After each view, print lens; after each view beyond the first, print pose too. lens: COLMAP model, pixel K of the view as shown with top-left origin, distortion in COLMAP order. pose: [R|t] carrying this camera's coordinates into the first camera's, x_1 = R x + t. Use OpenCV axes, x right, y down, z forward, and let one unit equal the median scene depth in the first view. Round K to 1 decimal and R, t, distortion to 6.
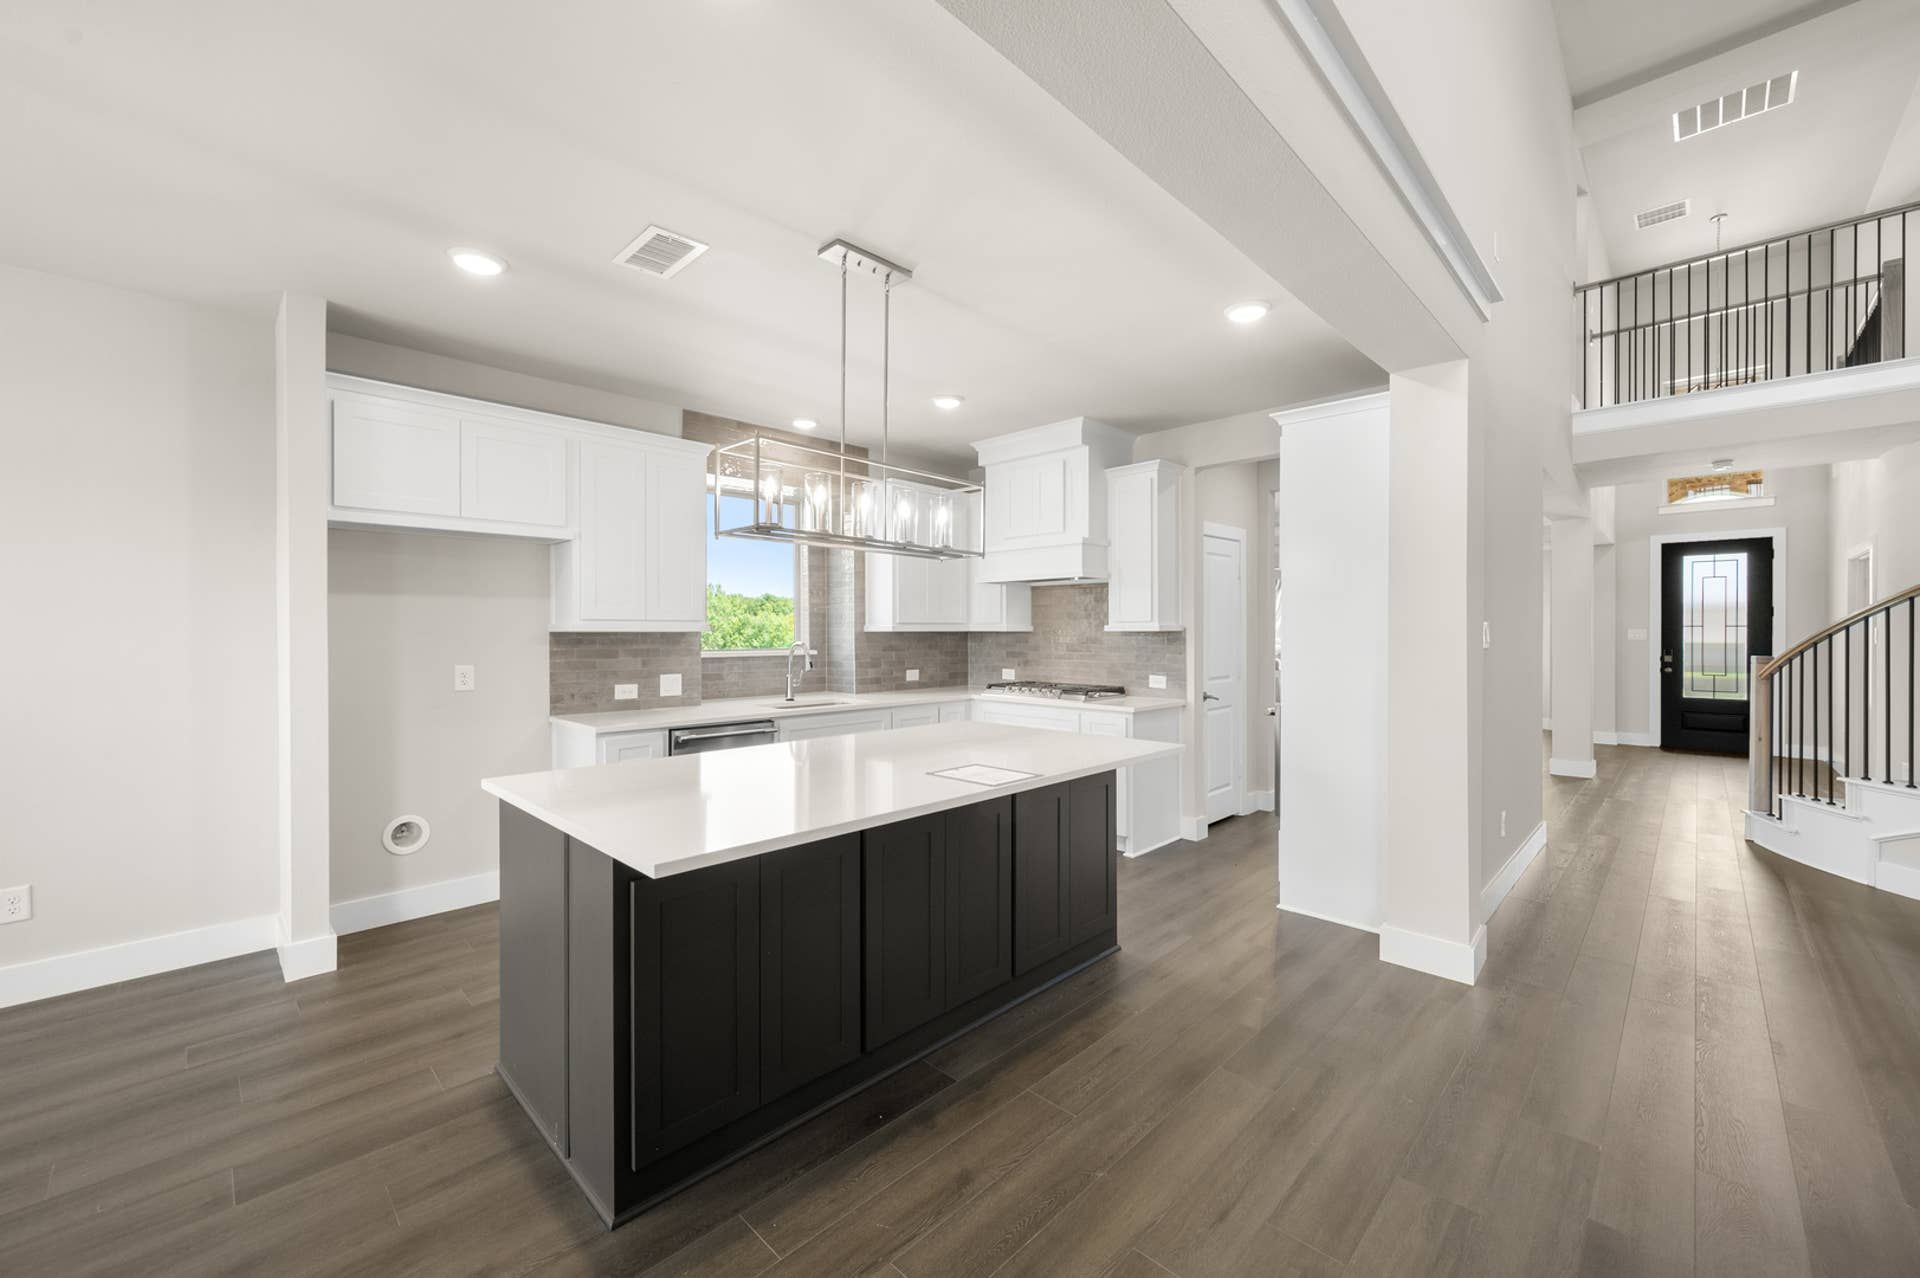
lens RADIAL K [[756.1, 0, 961.9], [0, 756.1, 634.2], [0, 0, 1]] dist [0.000940, 0.000200]
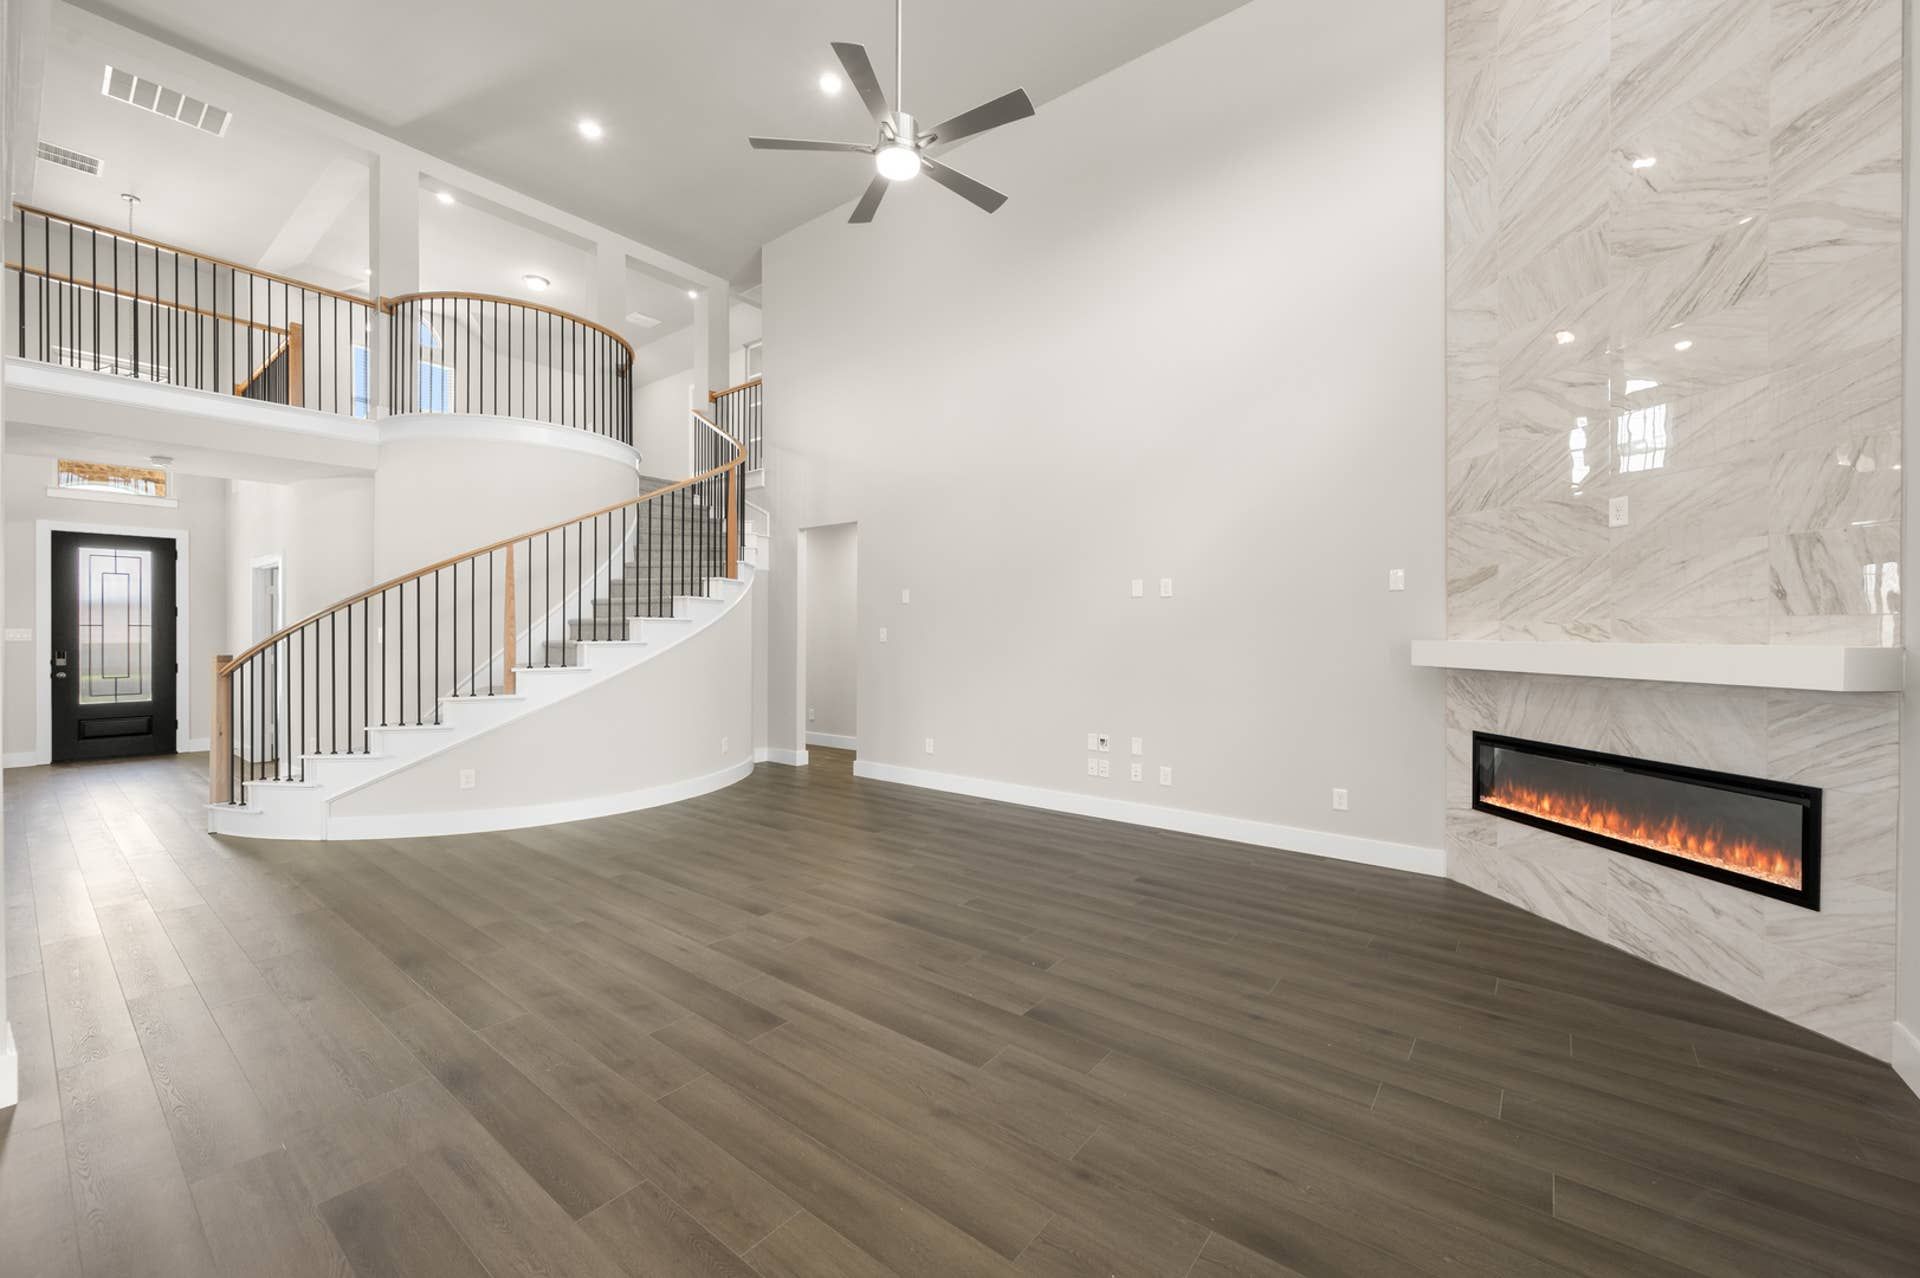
lens RADIAL K [[756.1, 0, 961.9], [0, 756.1, 634.2], [0, 0, 1]] dist [0.000940, 0.000200]
pose [[-0.112972, -0.002535, 0.993595, -0.088405], [0.002757, 0.999992, 0.002865, 0.000435], [-0.993594, 0.003063, -0.112964, 0.082874]]
